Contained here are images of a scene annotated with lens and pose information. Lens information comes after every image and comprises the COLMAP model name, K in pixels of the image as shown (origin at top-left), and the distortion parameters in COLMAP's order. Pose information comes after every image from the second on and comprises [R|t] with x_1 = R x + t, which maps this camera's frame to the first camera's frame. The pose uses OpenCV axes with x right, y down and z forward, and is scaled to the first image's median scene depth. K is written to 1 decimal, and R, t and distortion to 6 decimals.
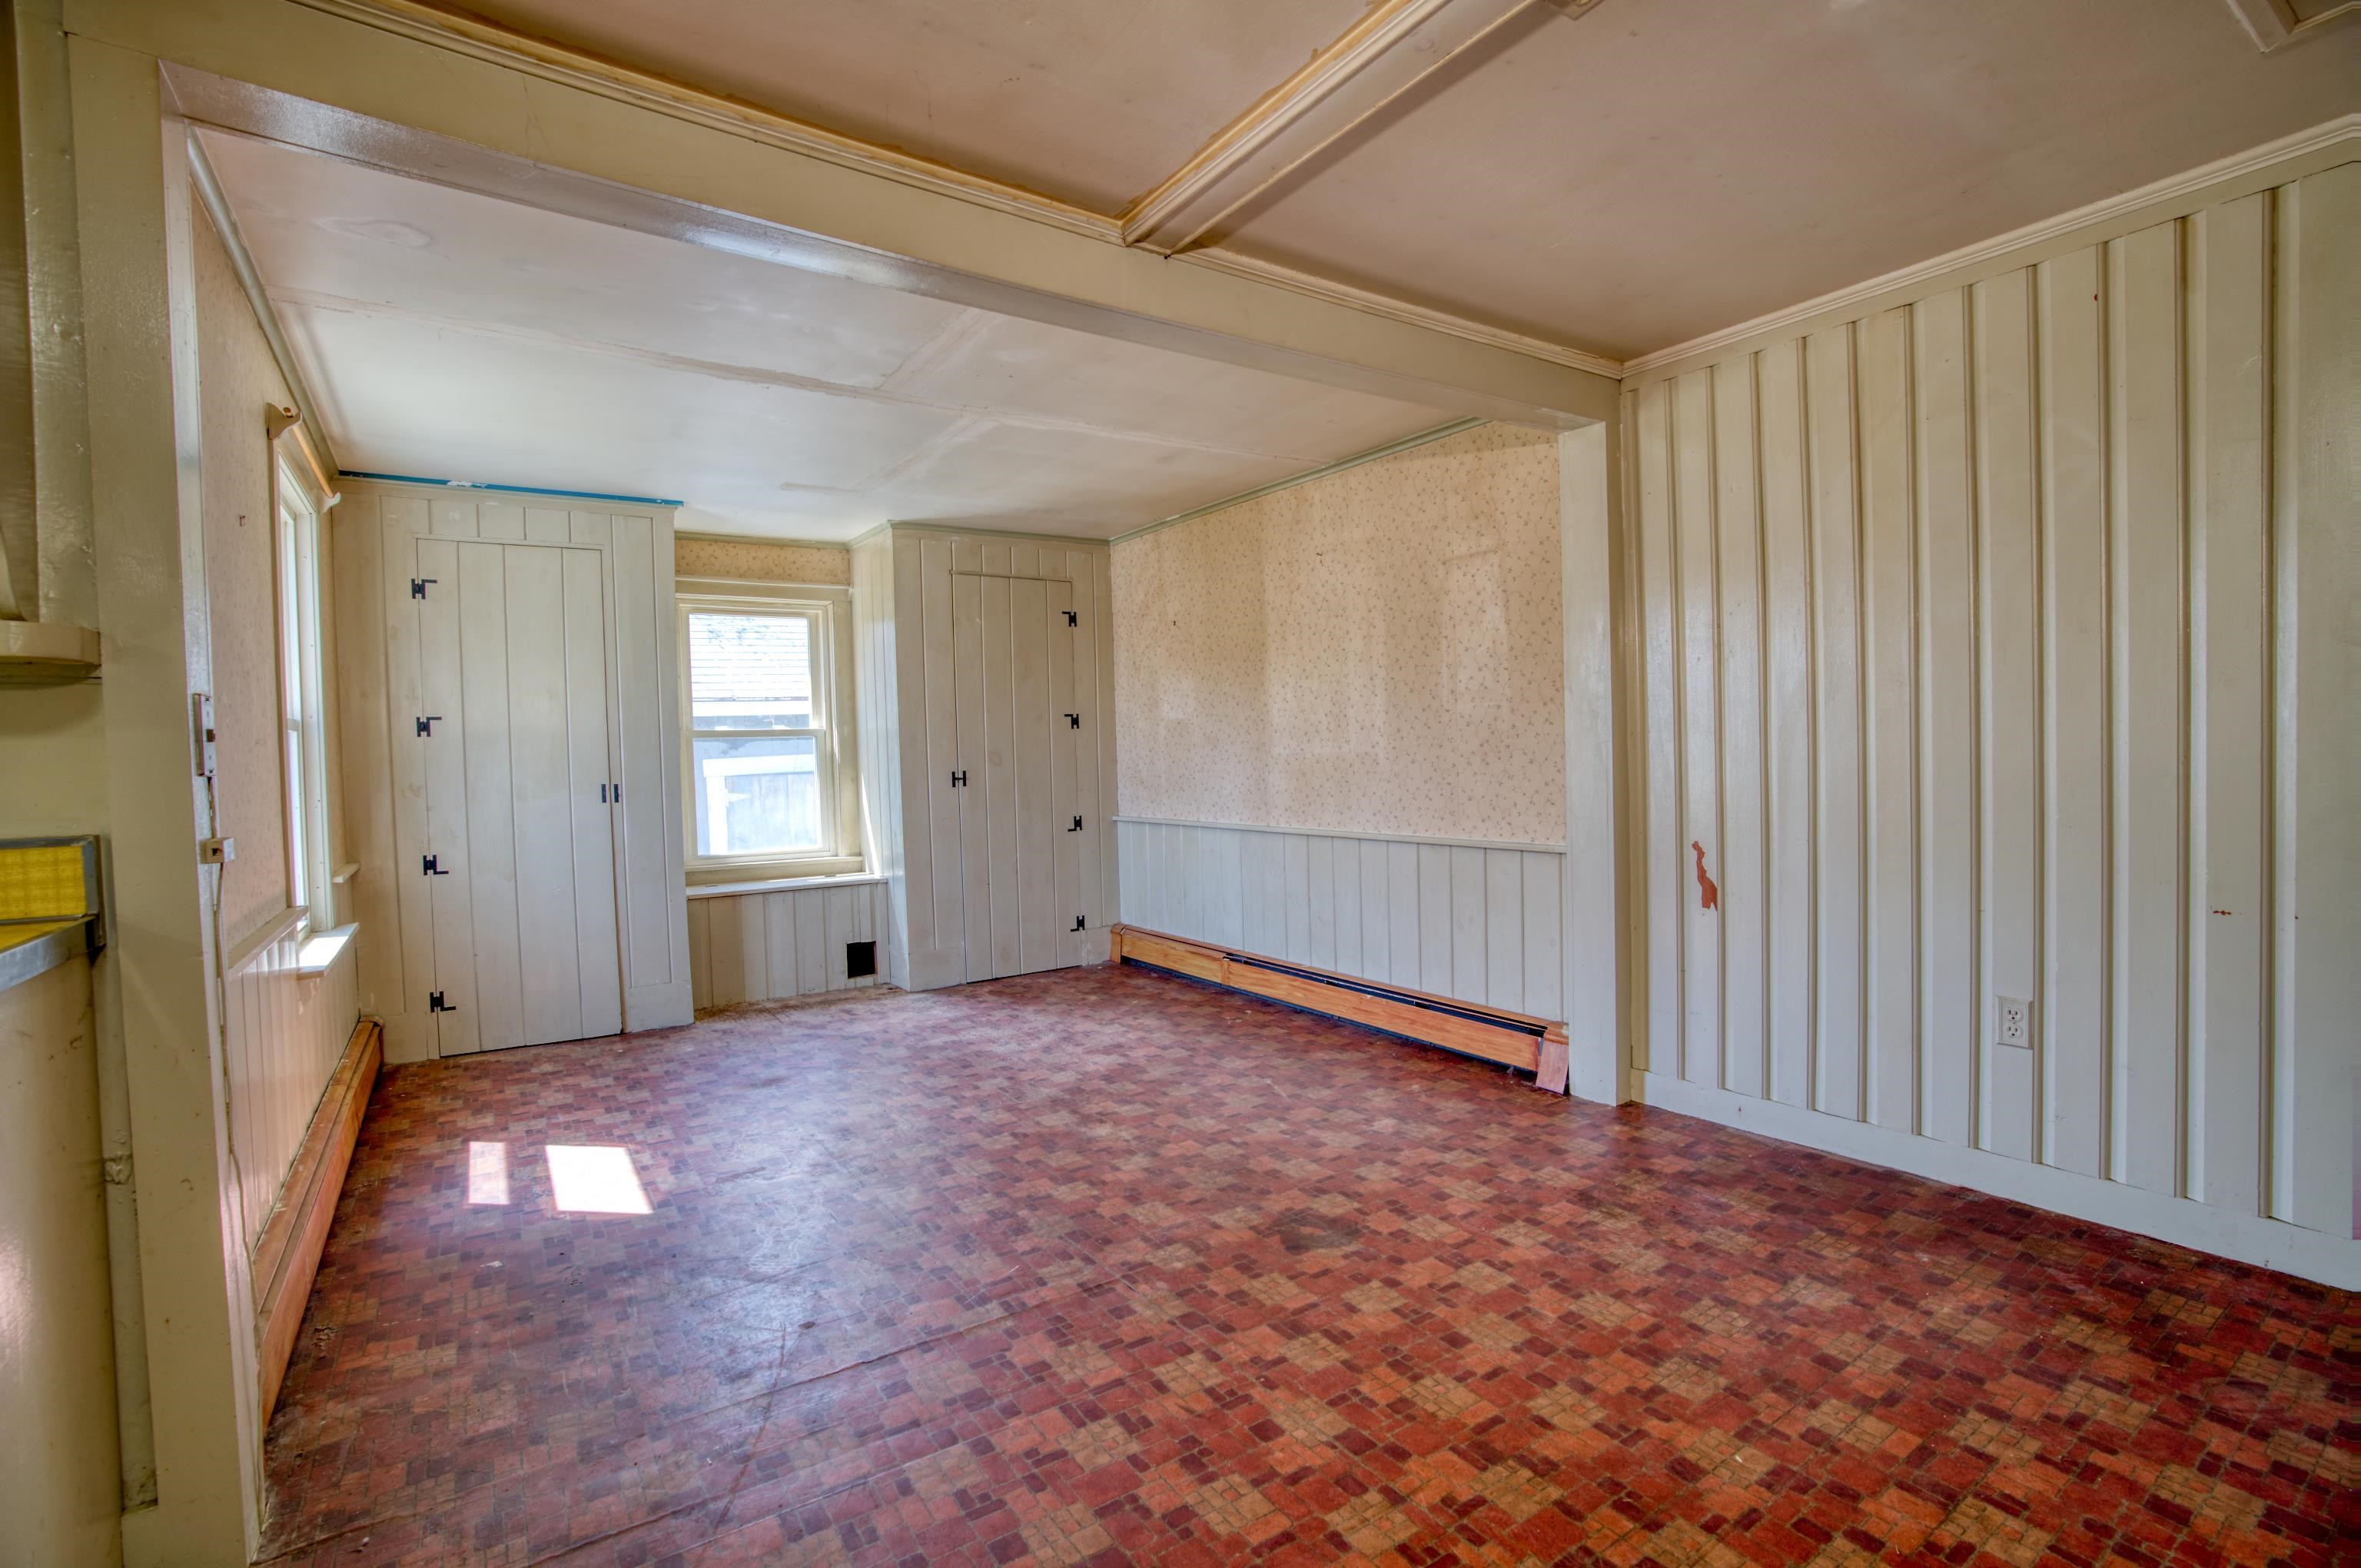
lens RADIAL K [[1115.1, 0, 1179.0], [0, 1115.1, 775.2], [0, 0, 1]] dist [0.000599, 0.000079]
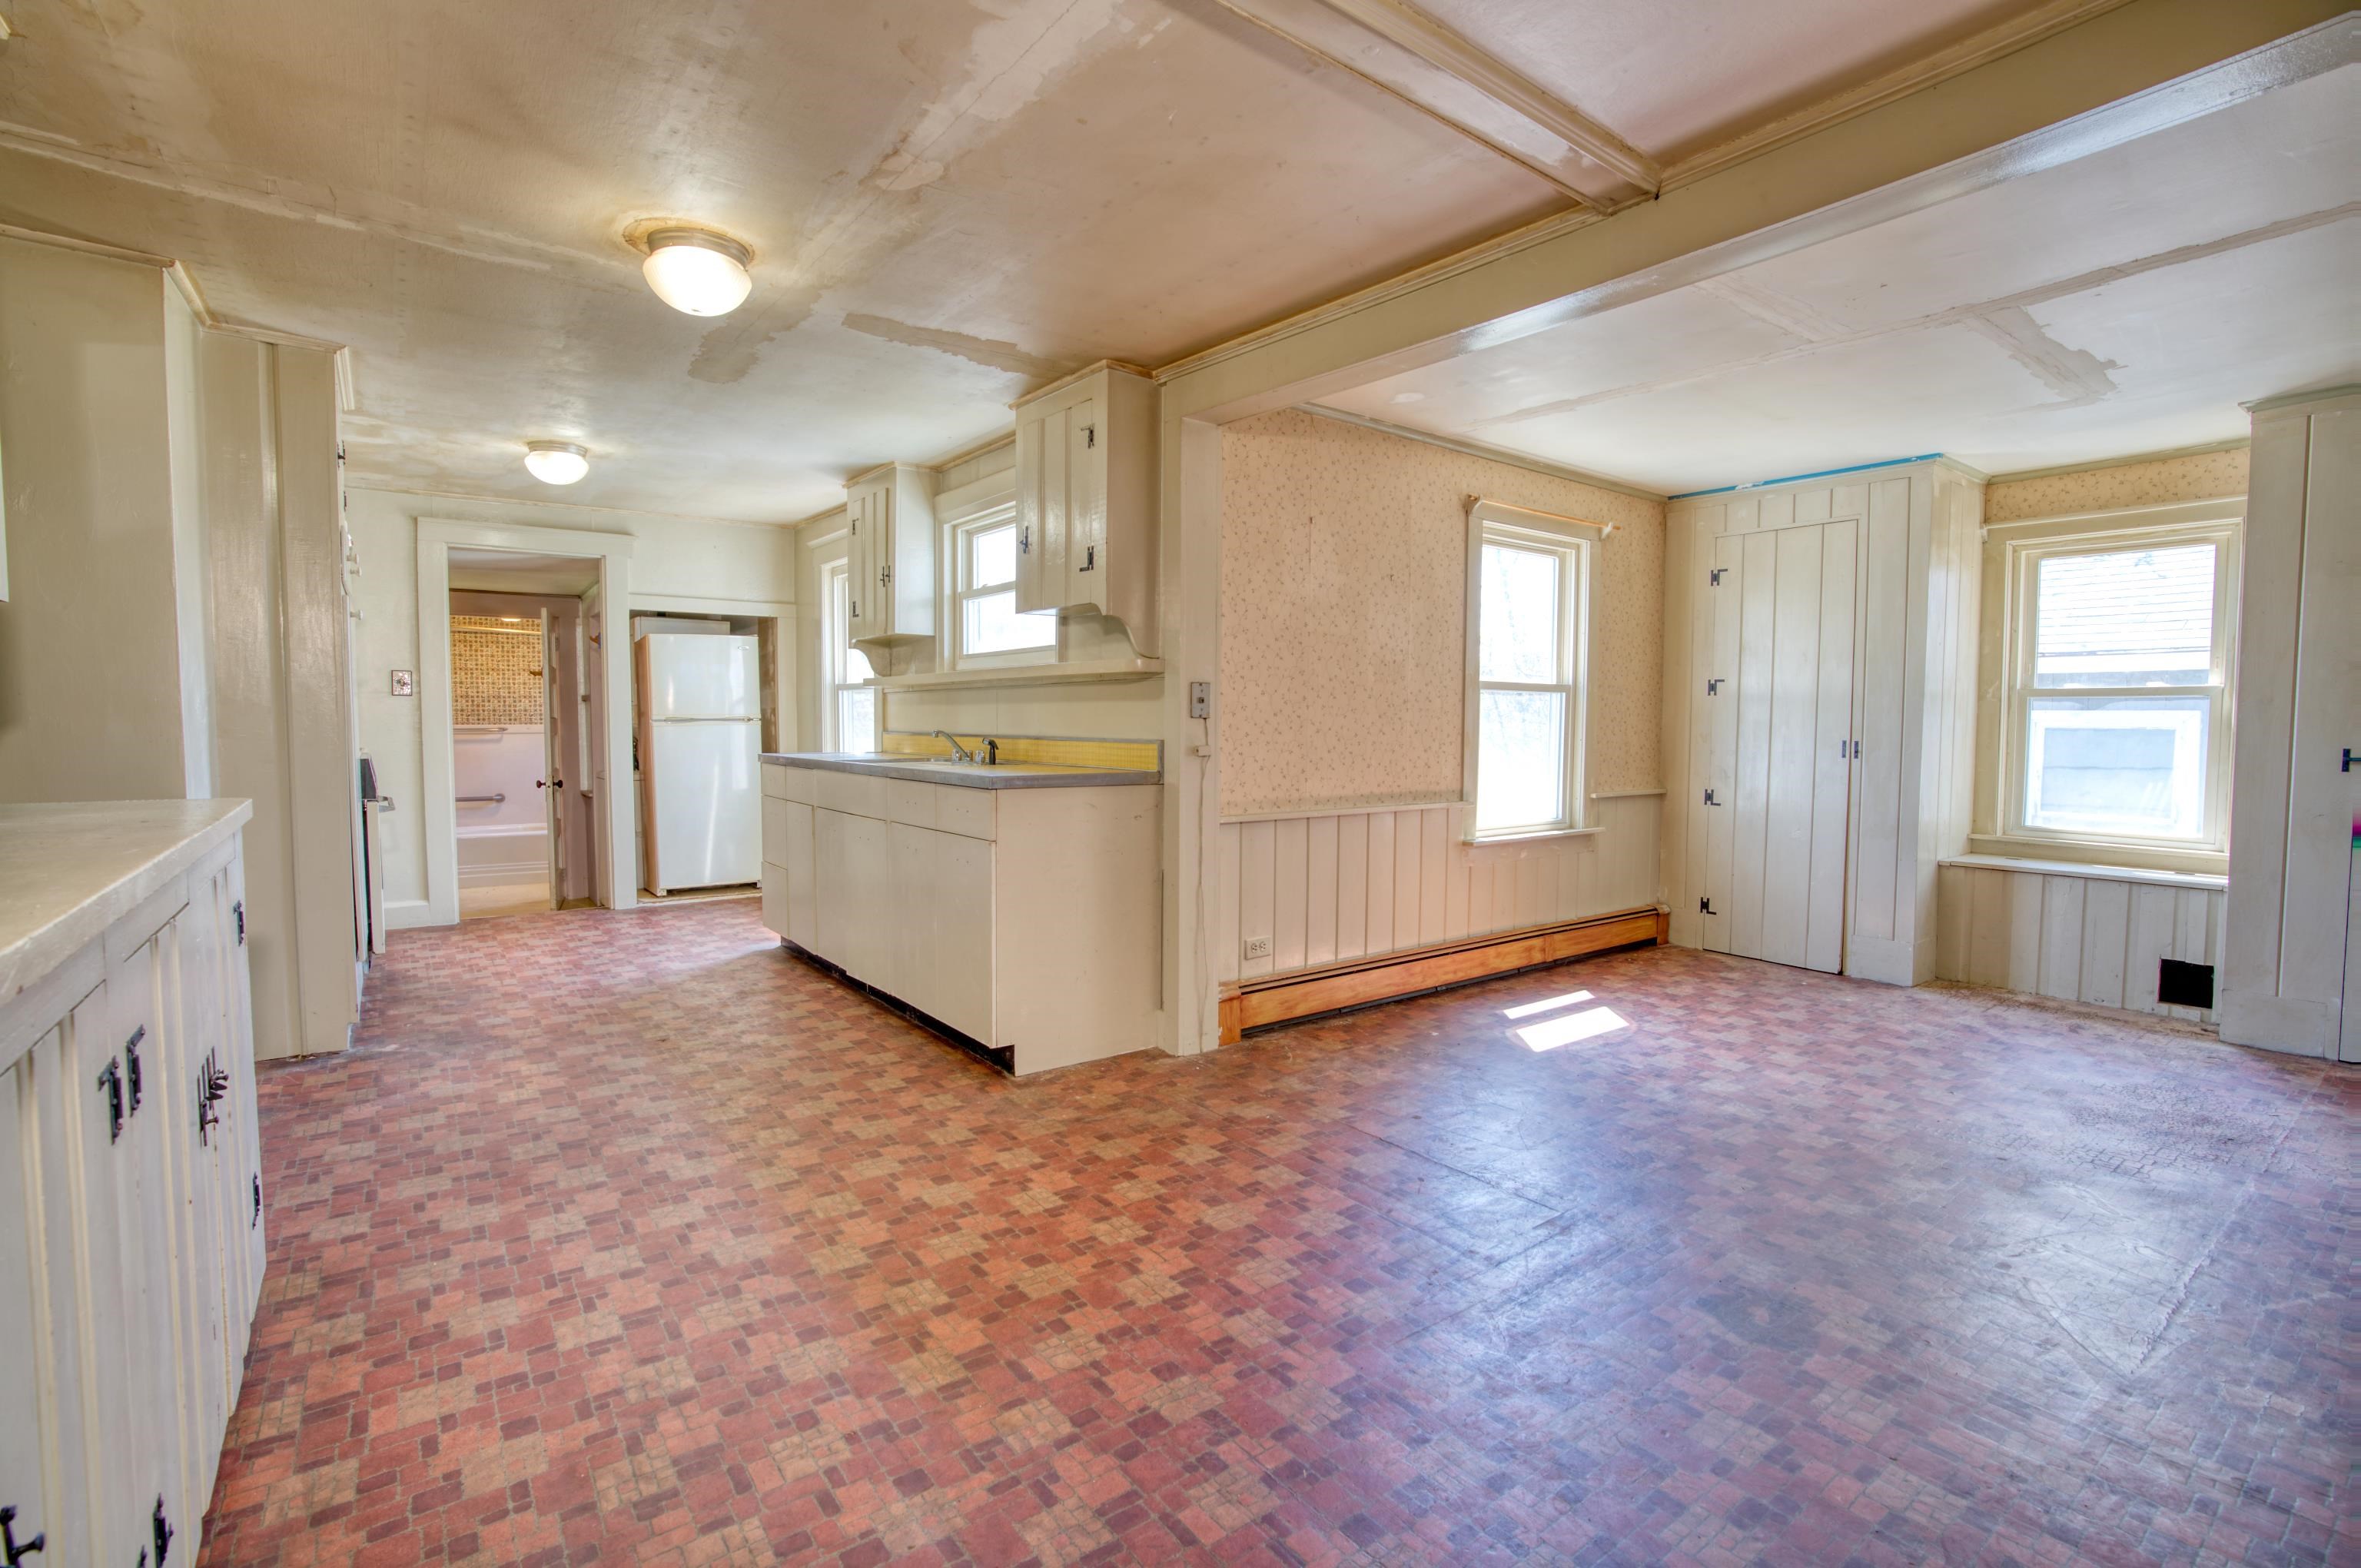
lens RADIAL K [[1073.5, 0, 1180.5], [0, 1073.5, 784.0], [0, 0, 1]] dist [-0.000475, 0.000276]
pose [[0.082640, 0.085559, -0.992900, 0.460384], [-0.032909, 0.995999, 0.083087, -0.015082], [0.996036, 0.025809, 0.085125, 0.278111]]
